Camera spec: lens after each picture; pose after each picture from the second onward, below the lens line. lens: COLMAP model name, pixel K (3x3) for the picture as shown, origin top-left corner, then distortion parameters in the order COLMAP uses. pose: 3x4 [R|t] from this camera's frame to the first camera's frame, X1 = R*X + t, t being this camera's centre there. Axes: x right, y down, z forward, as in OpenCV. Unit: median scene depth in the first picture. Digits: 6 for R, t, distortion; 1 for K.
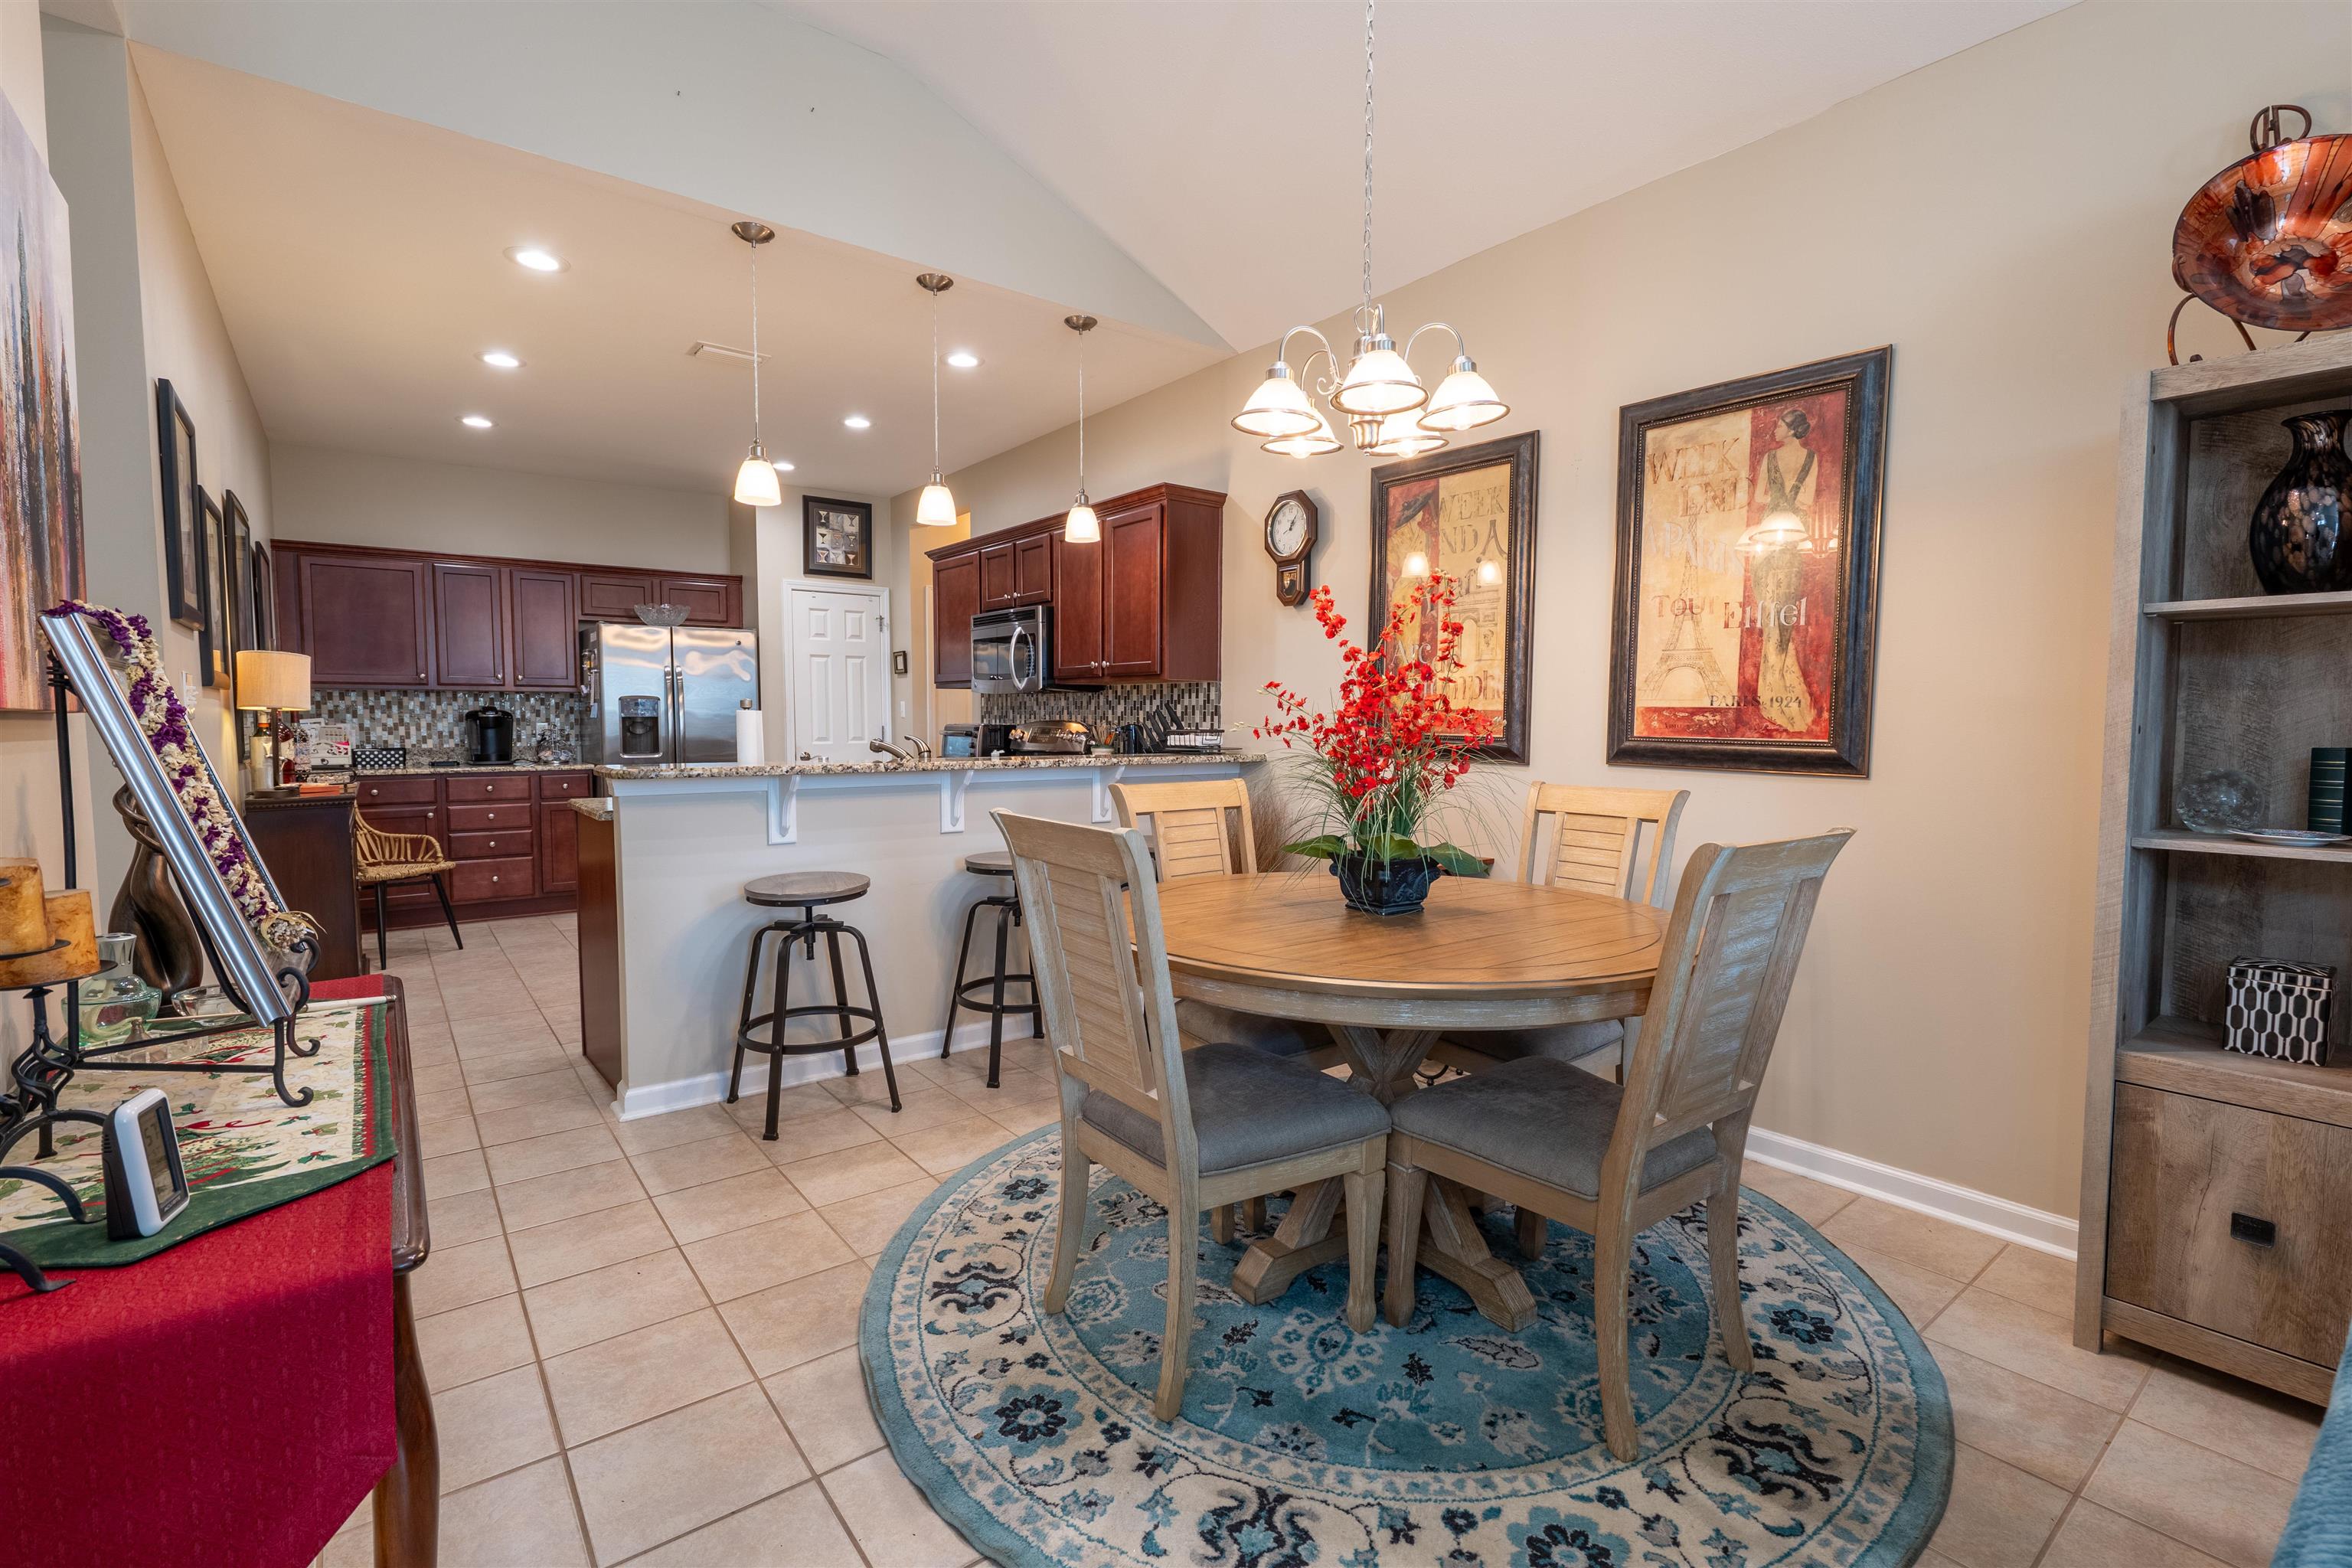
lens RADIAL K [[1077.2, 0, 1179.3], [0, 1077.2, 784.4], [0, 0, 1]] dist [-0.005303, -0.000154]
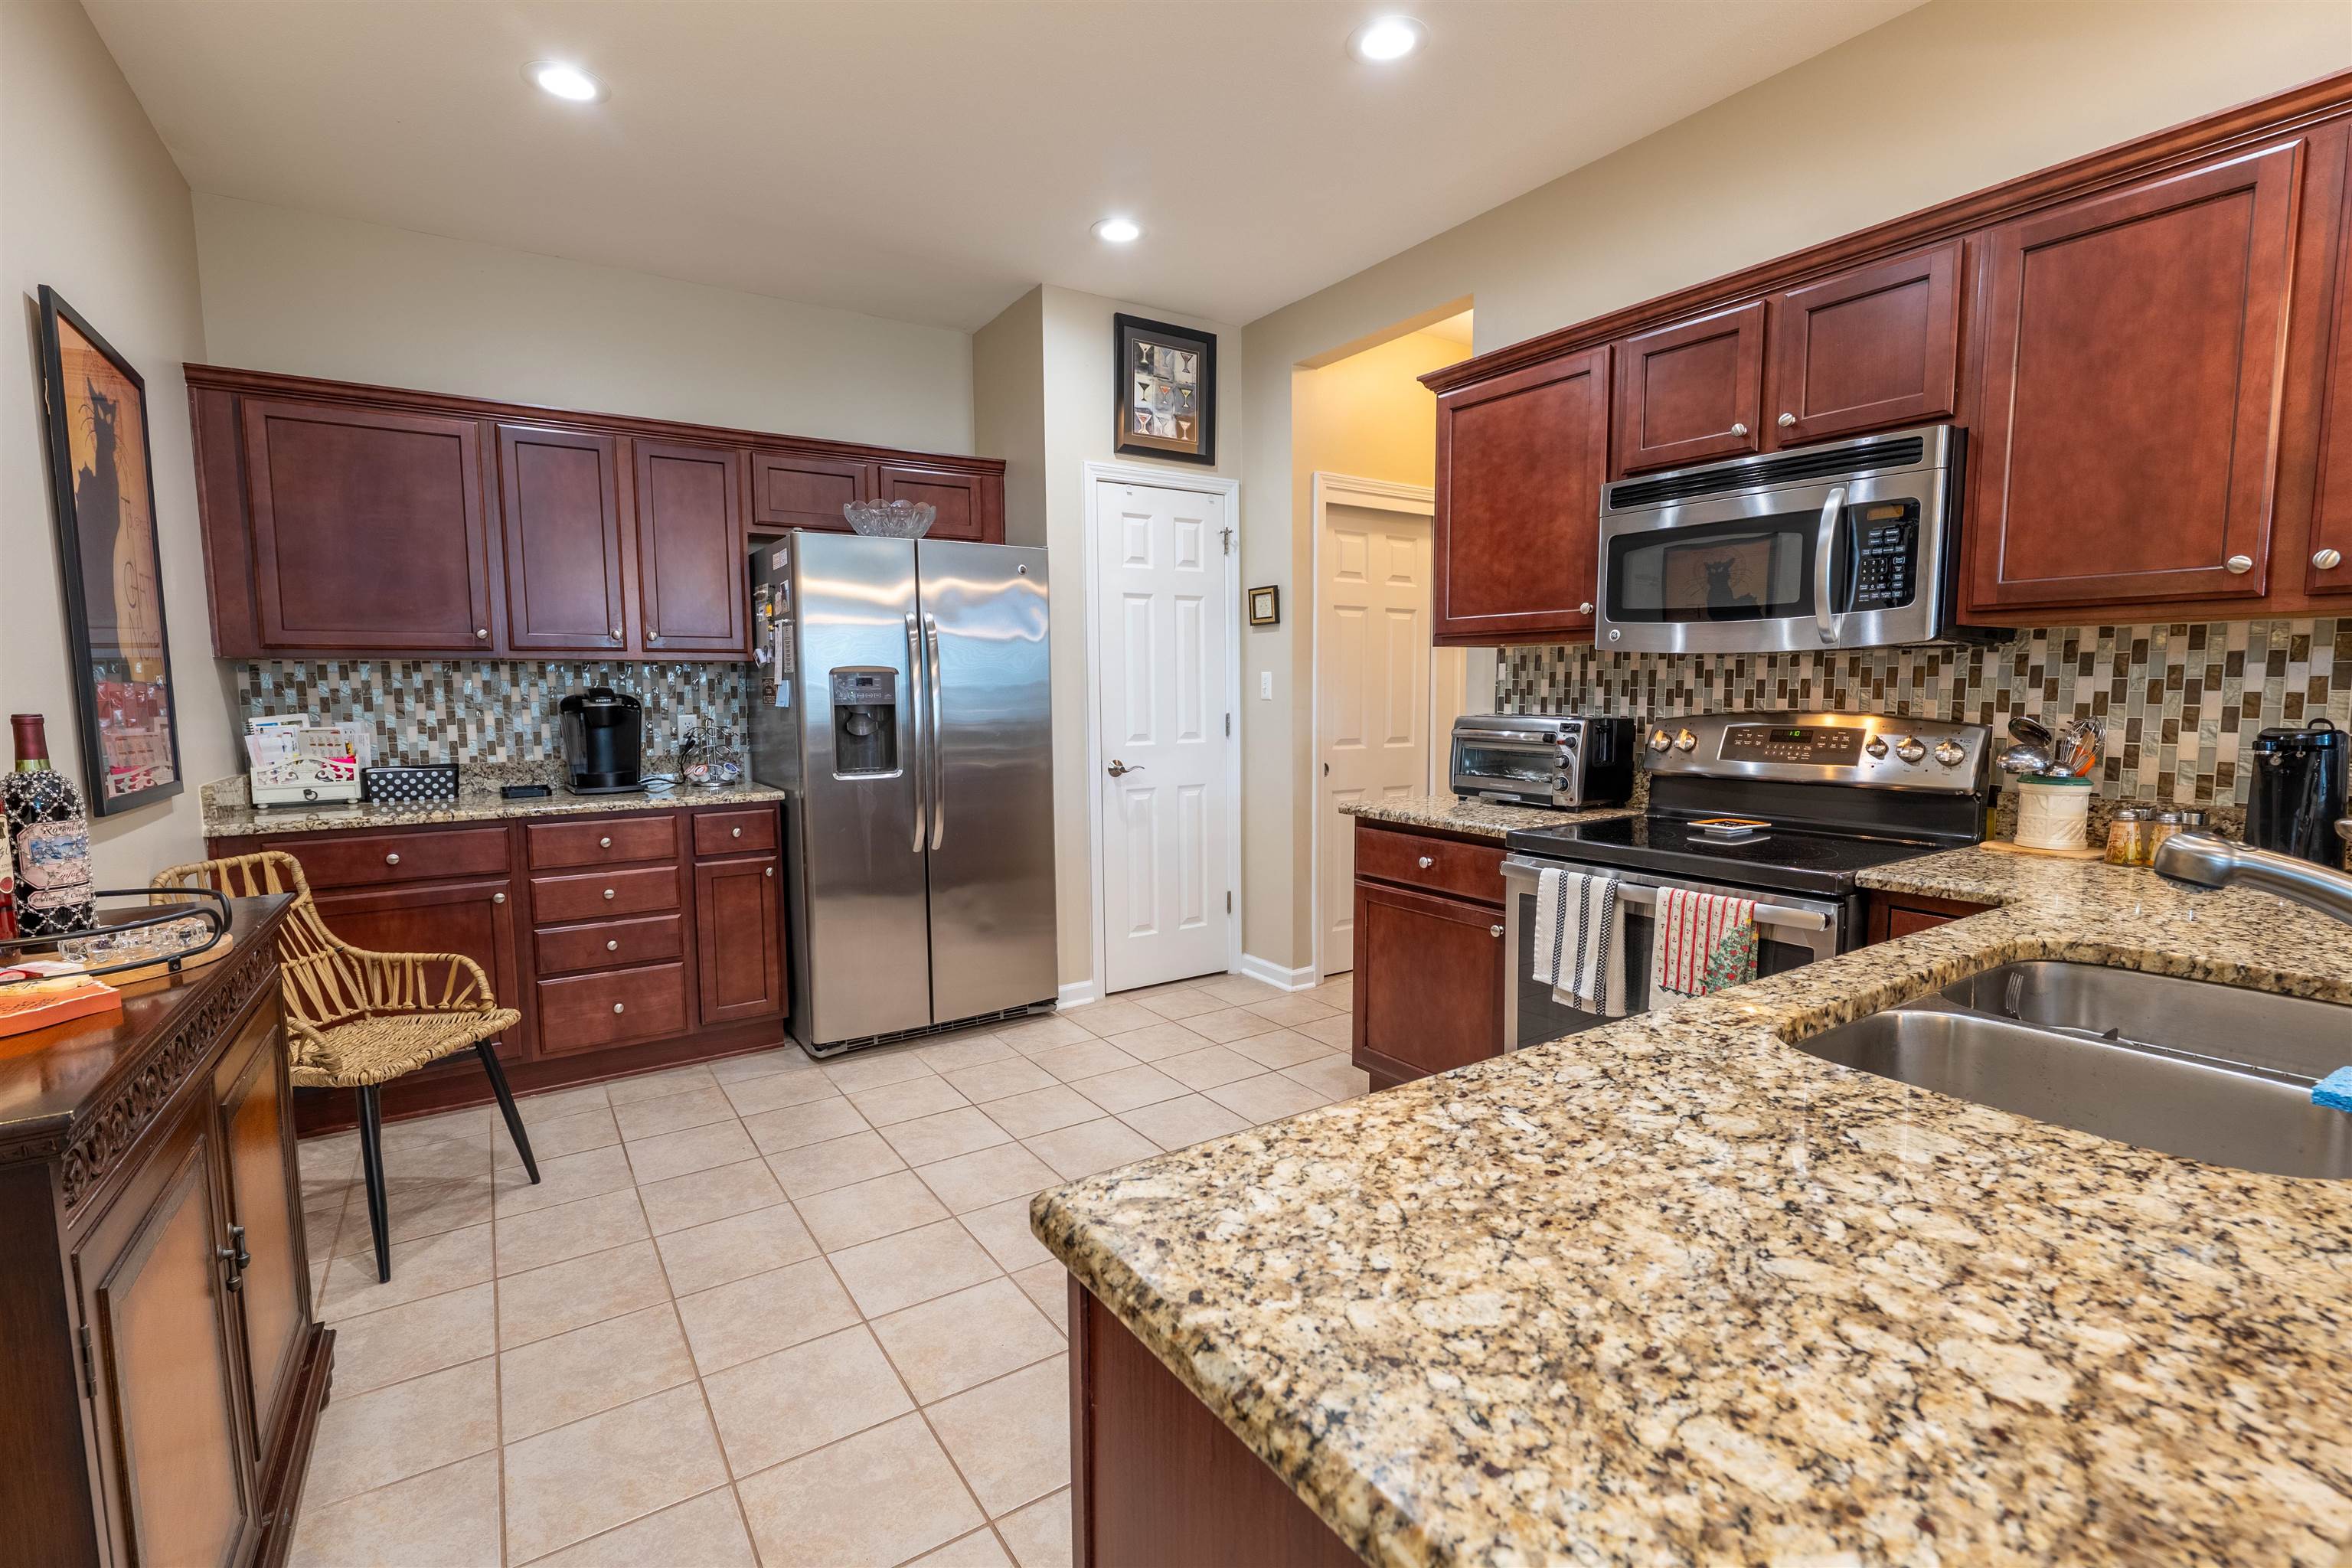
lens RADIAL K [[1077.2, 0, 1178.0], [0, 1077.2, 787.4], [0, 0, 1]] dist [-0.005303, -0.000154]
pose [[0.997353, -0.001834, -0.072695, -0.301871], [0.004192, 0.999470, 0.032293, -0.037671], [0.072597, -0.032512, 0.996831, 0.462317]]
